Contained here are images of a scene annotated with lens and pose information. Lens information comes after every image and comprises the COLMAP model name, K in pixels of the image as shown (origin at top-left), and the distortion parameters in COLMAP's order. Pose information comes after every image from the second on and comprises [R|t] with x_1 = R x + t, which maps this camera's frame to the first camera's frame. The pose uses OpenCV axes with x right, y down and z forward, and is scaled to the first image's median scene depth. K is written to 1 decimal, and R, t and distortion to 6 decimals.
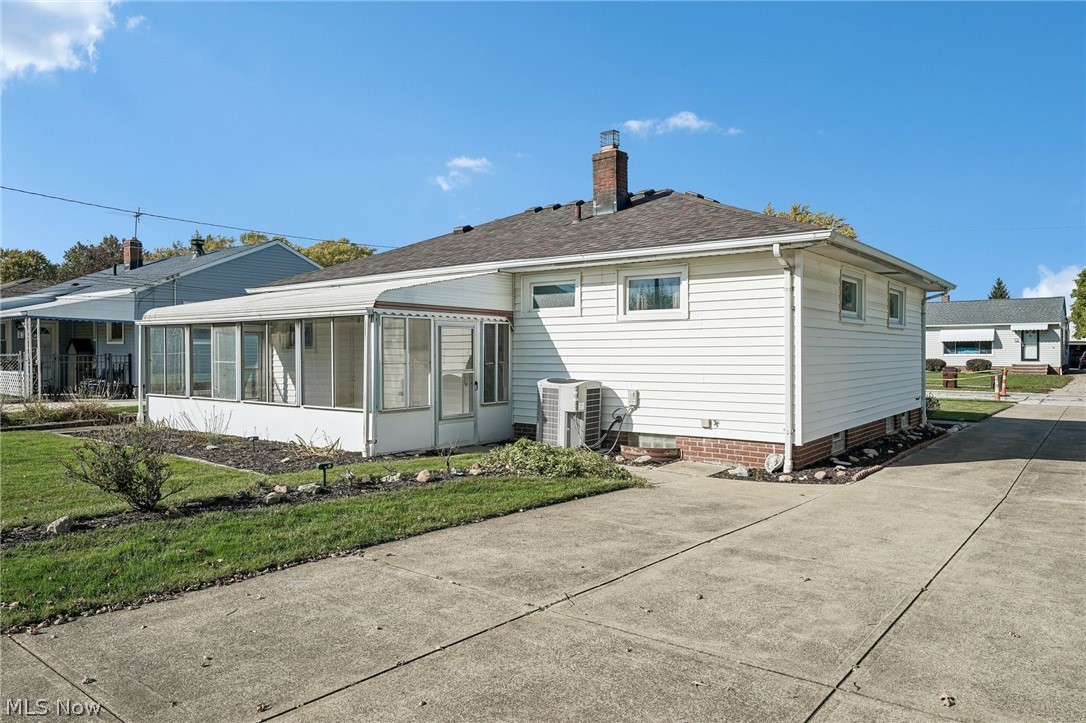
lens RADIAL K [[737.7, 0, 529.3], [0, 737.7, 352.9], [0, 0, 1]] dist [0.009174, -0.002540]
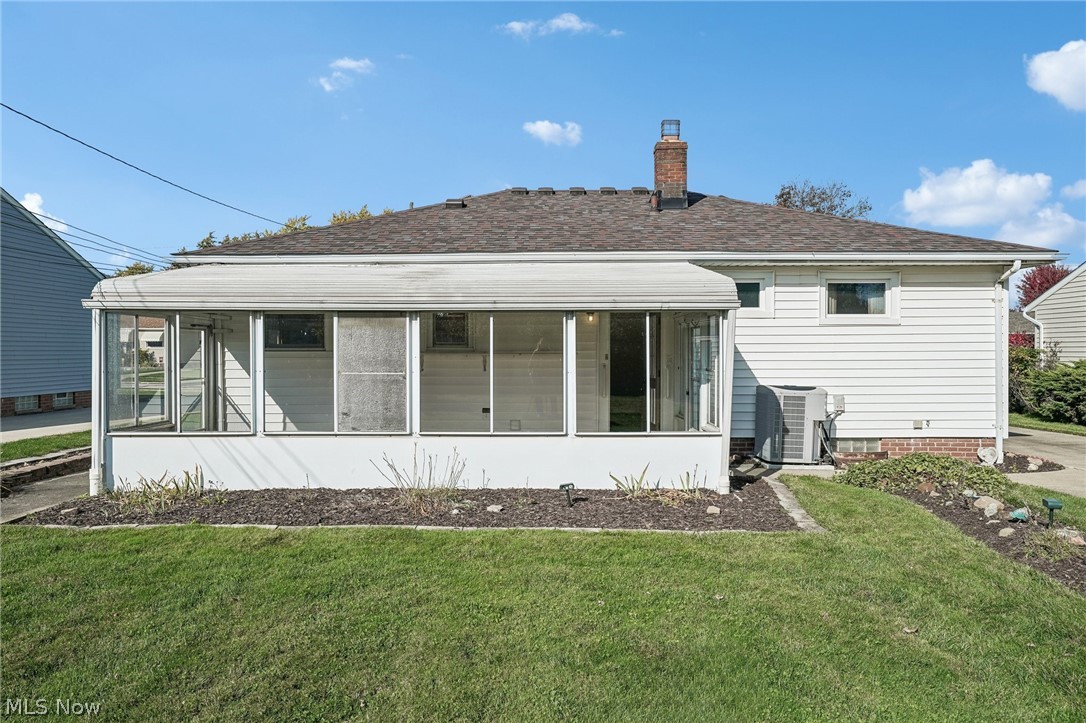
lens RADIAL K [[737.7, 0, 529.3], [0, 737.7, 352.9], [0, 0, 1]] dist [0.009174, -0.002540]
pose [[0.787674, -0.000192, 0.616092, -0.785545], [0.000258, 1.000000, -0.000019, -0.005747], [-0.616092, 0.000175, 0.787674, 0.473360]]
